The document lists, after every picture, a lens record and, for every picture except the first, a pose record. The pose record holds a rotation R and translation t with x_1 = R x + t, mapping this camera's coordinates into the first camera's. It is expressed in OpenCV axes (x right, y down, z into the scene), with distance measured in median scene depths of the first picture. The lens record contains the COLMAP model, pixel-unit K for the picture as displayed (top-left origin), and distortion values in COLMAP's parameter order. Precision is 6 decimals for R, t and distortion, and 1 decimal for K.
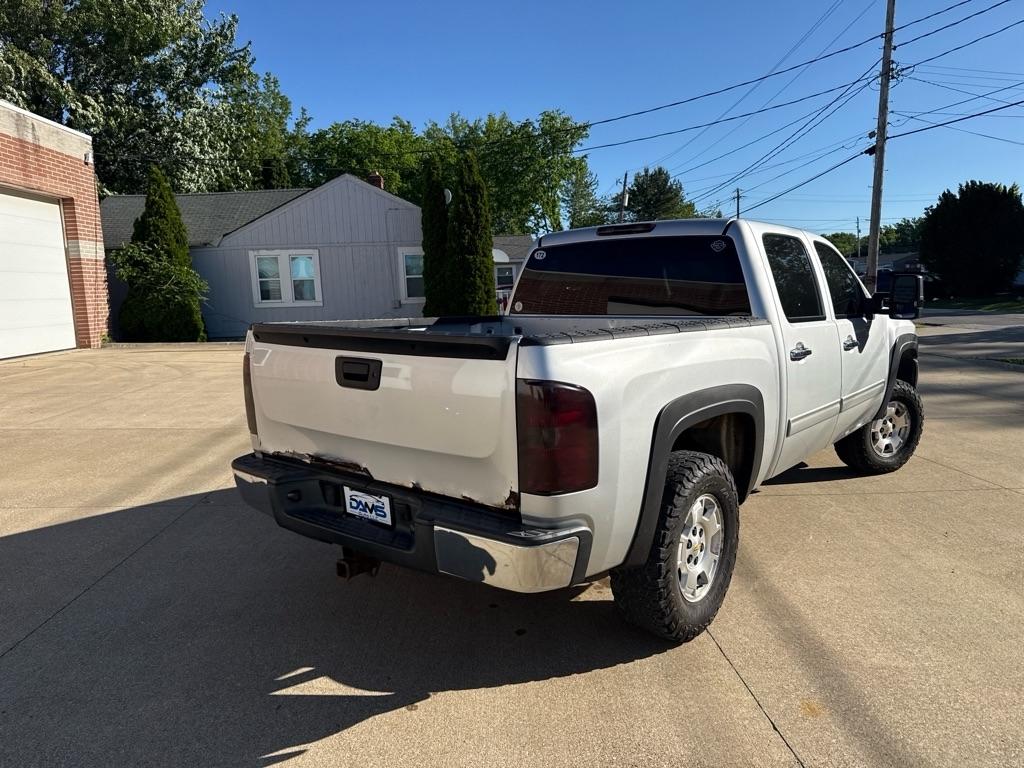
lens RADIAL K [[730.3, 0, 520.2], [0, 730.3, 381.7], [0, 0, 1]] dist [0.014798, -0.024611]
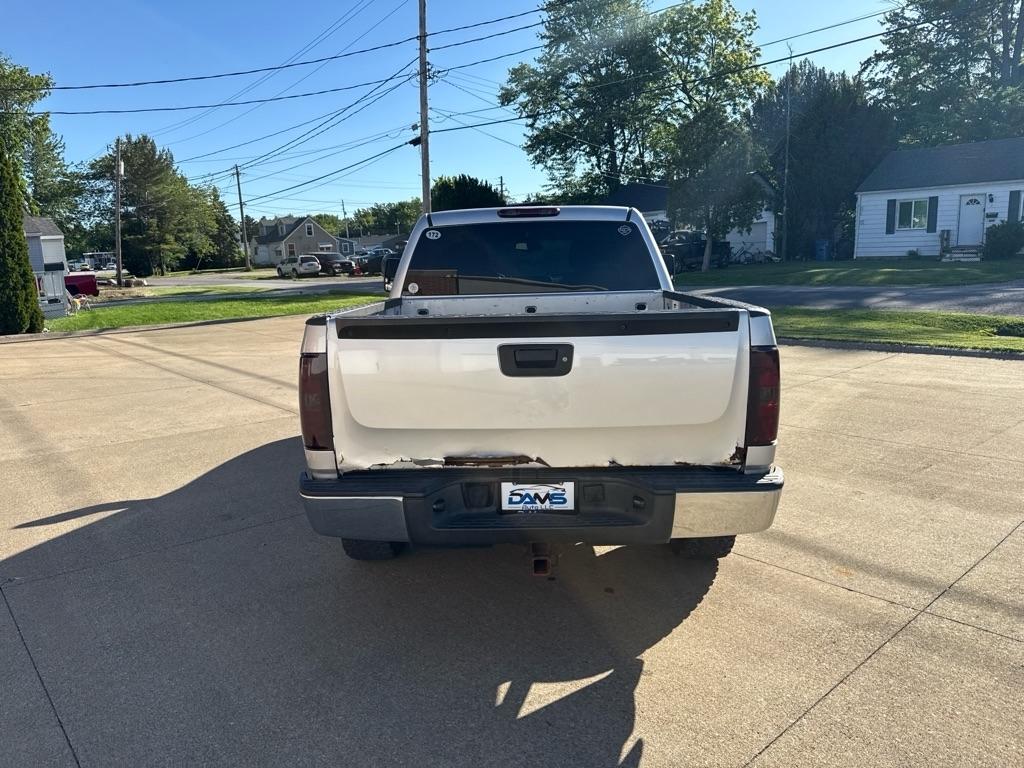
lens RADIAL K [[730.3, 0, 506.1], [0, 730.3, 378.4], [0, 0, 1]] dist [0.014798, -0.024611]
pose [[0.791183, -0.101690, 0.603066, -0.123395], [0.087295, 0.994760, 0.053212, -0.006085], [-0.605318, 0.010544, 0.795914, 0.039896]]
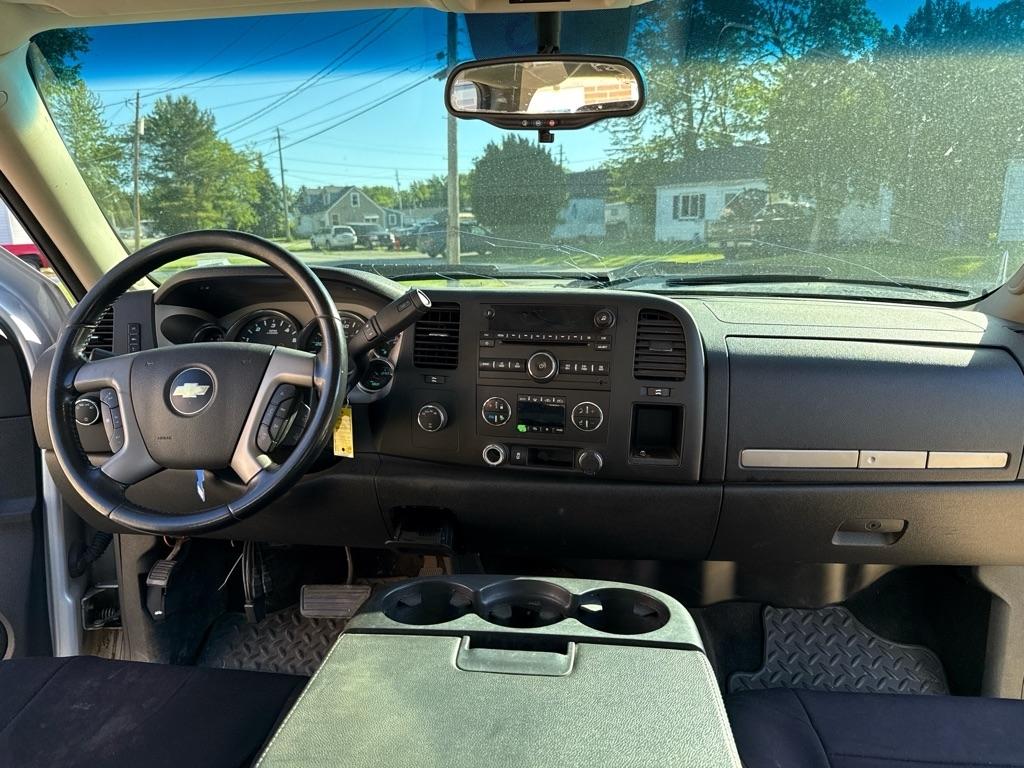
lens RADIAL K [[730.3, 0, 504.3], [0, 730.3, 366.7], [0, 0, 1]] dist [0.014798, -0.024611]
pose [[0.839468, -0.082755, 0.537071, 0.066093], [0.057353, 0.996309, 0.063872, -0.033333], [-0.540374, -0.022816, 0.841116, 0.252682]]
